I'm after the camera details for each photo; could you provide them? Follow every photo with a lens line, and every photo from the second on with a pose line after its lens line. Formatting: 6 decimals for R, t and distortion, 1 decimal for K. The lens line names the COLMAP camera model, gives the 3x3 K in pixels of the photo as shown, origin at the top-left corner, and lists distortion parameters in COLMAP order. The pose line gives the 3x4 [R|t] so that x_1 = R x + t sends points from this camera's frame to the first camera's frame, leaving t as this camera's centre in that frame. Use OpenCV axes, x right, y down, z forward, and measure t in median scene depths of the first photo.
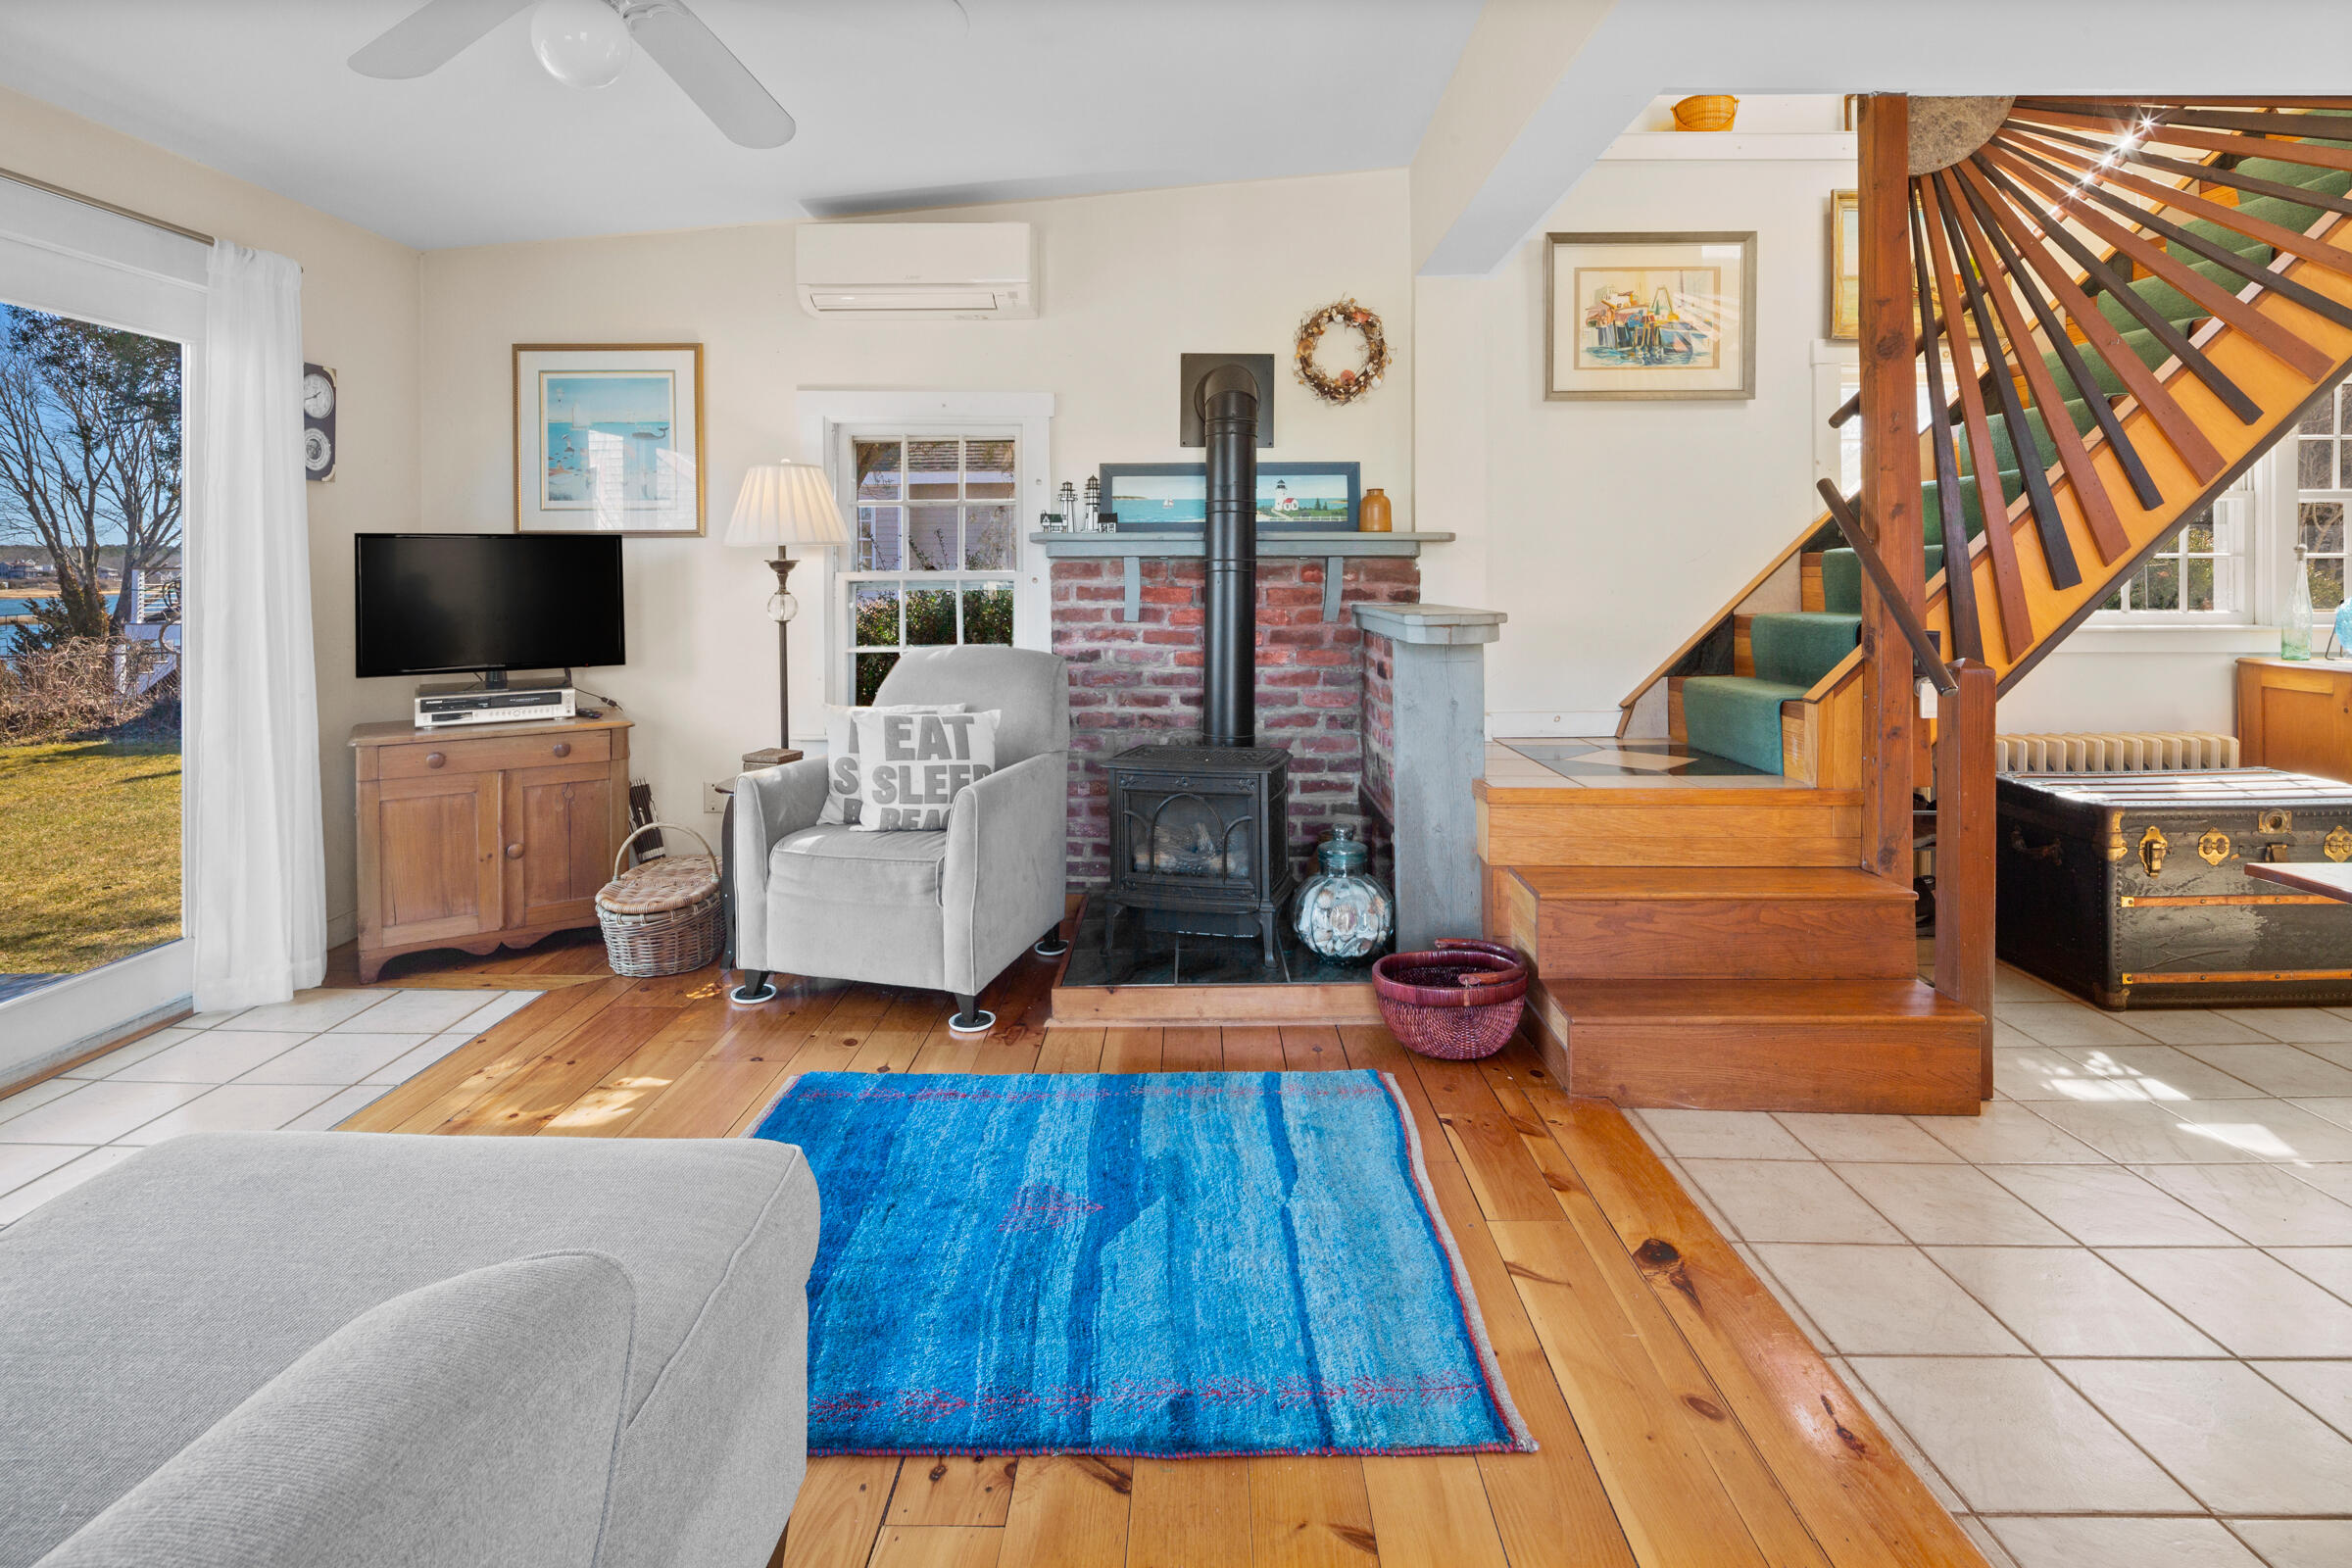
lens RADIAL K [[1157.5, 0, 1167.9], [0, 1157.5, 578.7], [0, 0, 1]] dist [0.004667, -0.004200]
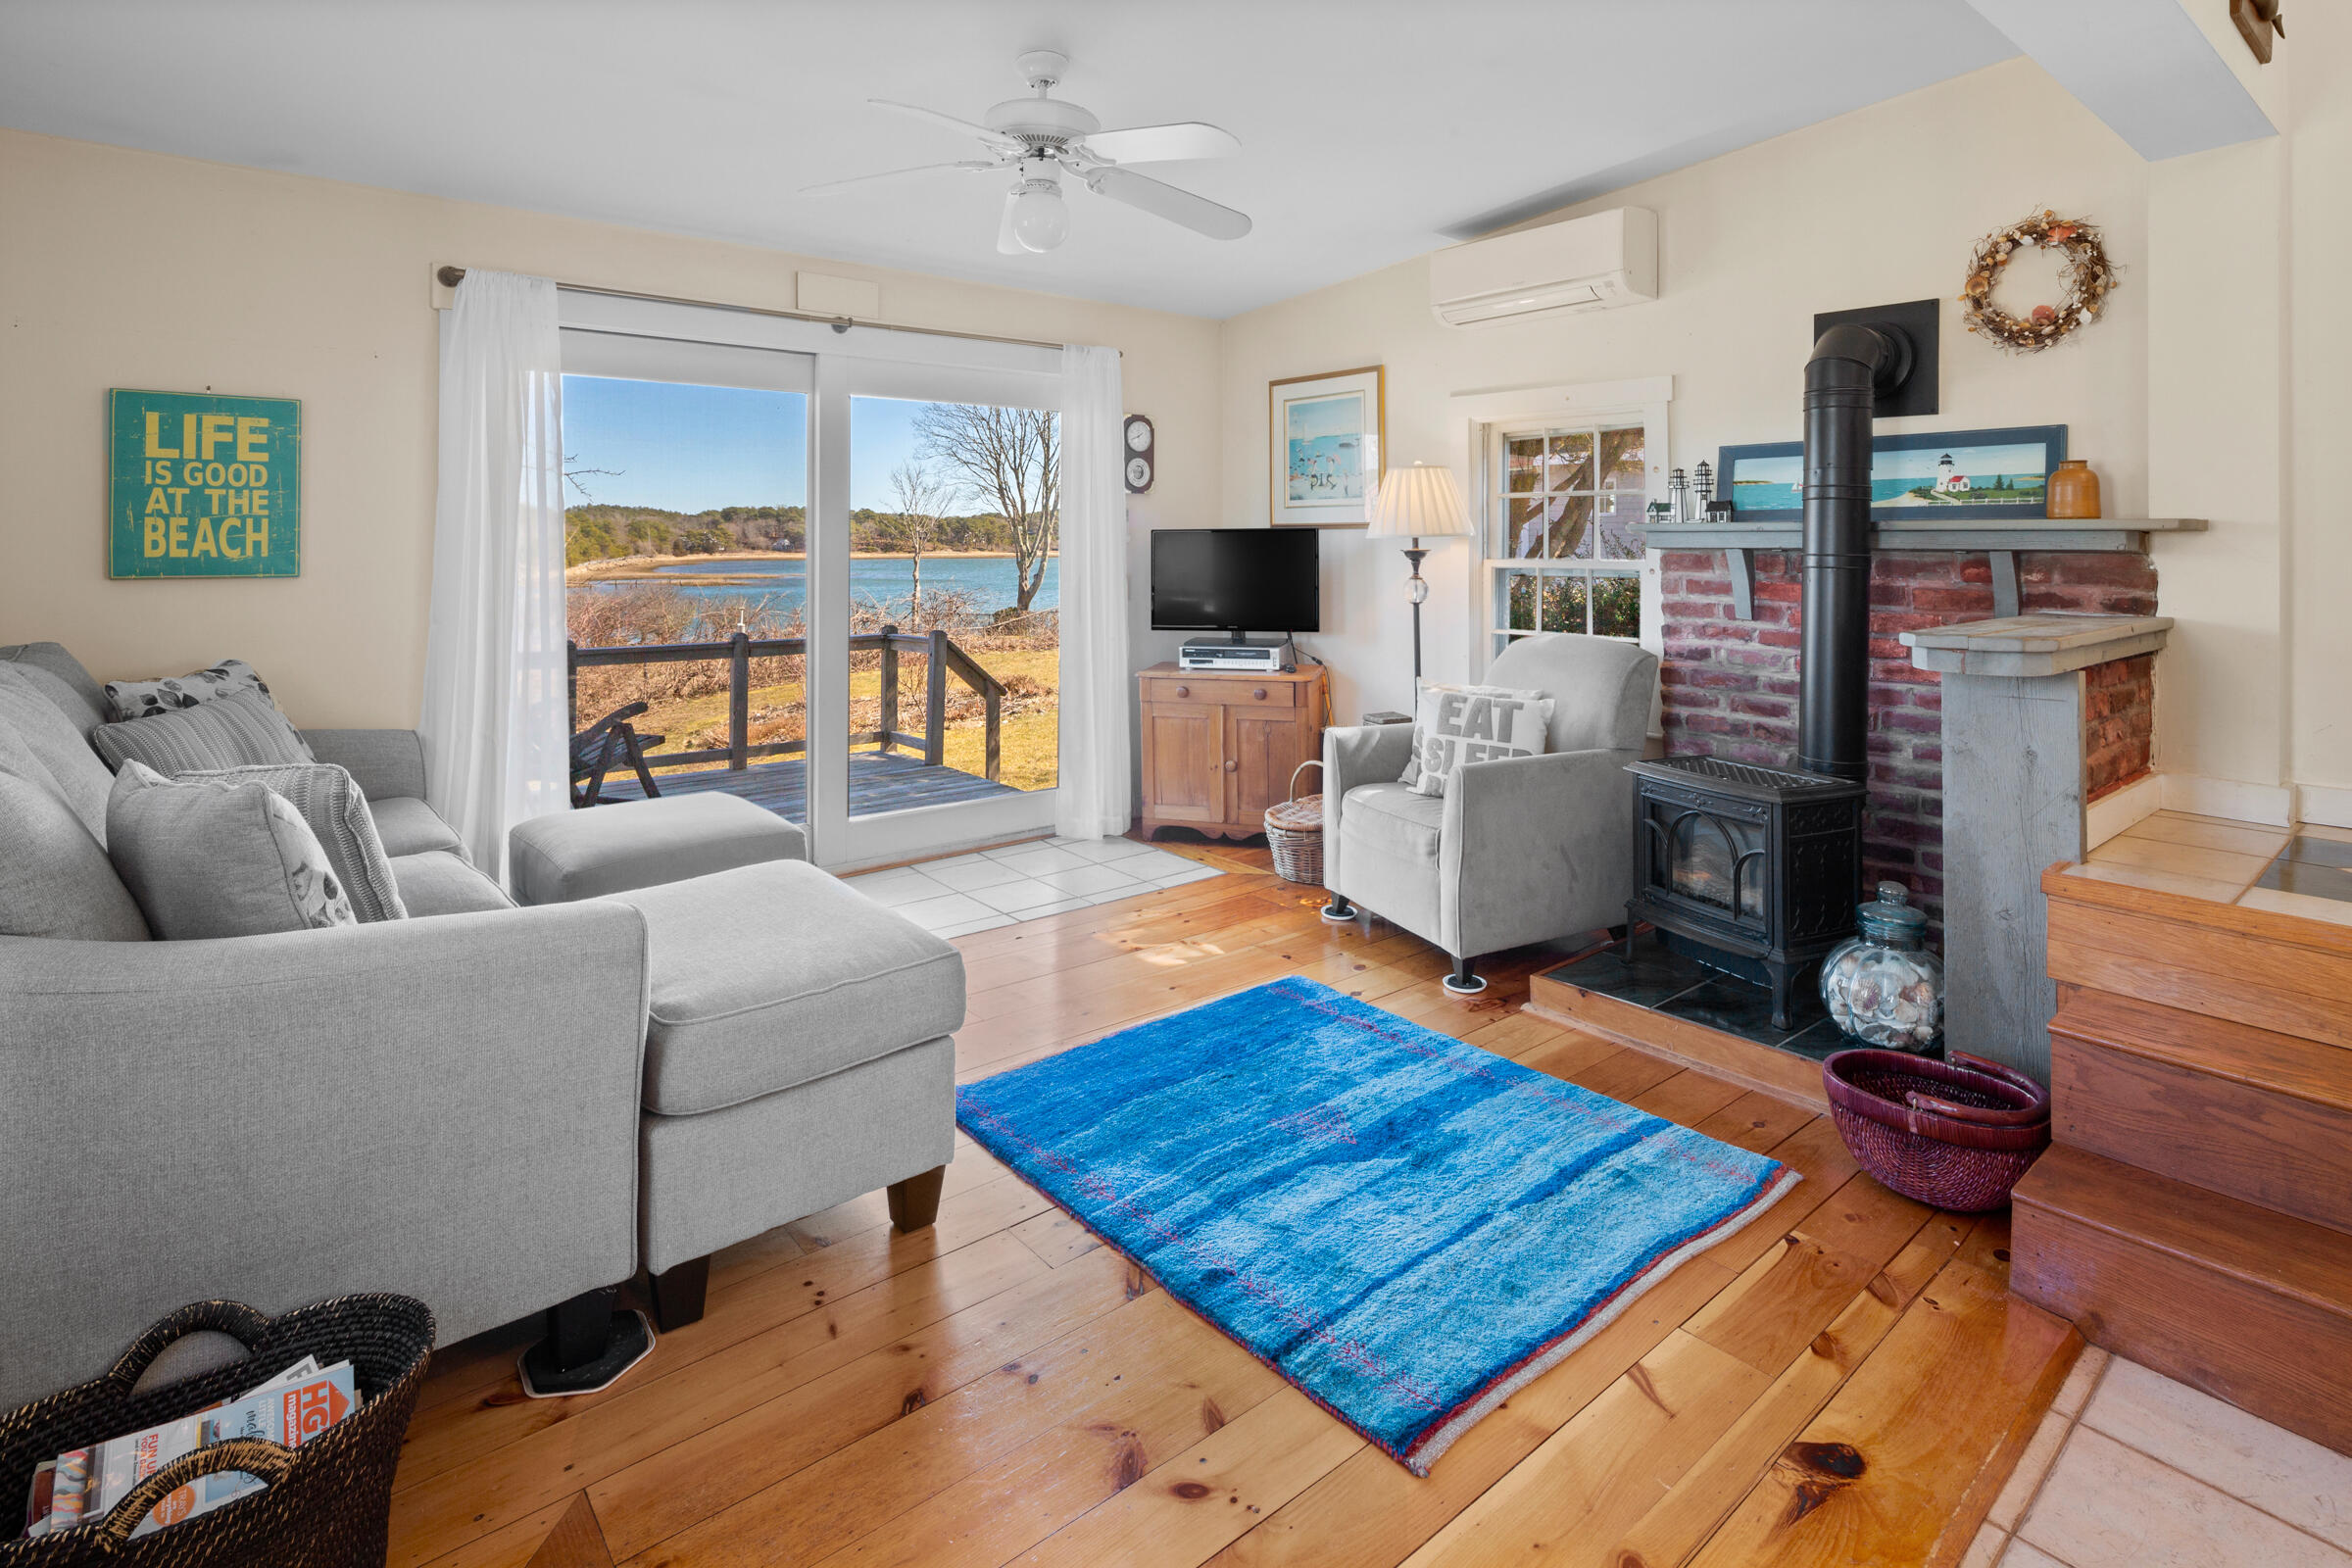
lens RADIAL K [[1157.5, 0, 1179.8], [0, 1157.5, 545.1], [0, 0, 1]] dist [0.004667, -0.004200]
pose [[0.654430, 0.006241, -0.756097, 0.429892], [-0.005532, 0.999979, 0.003466, -0.026097], [0.756103, 0.001914, 0.654450, 0.084241]]
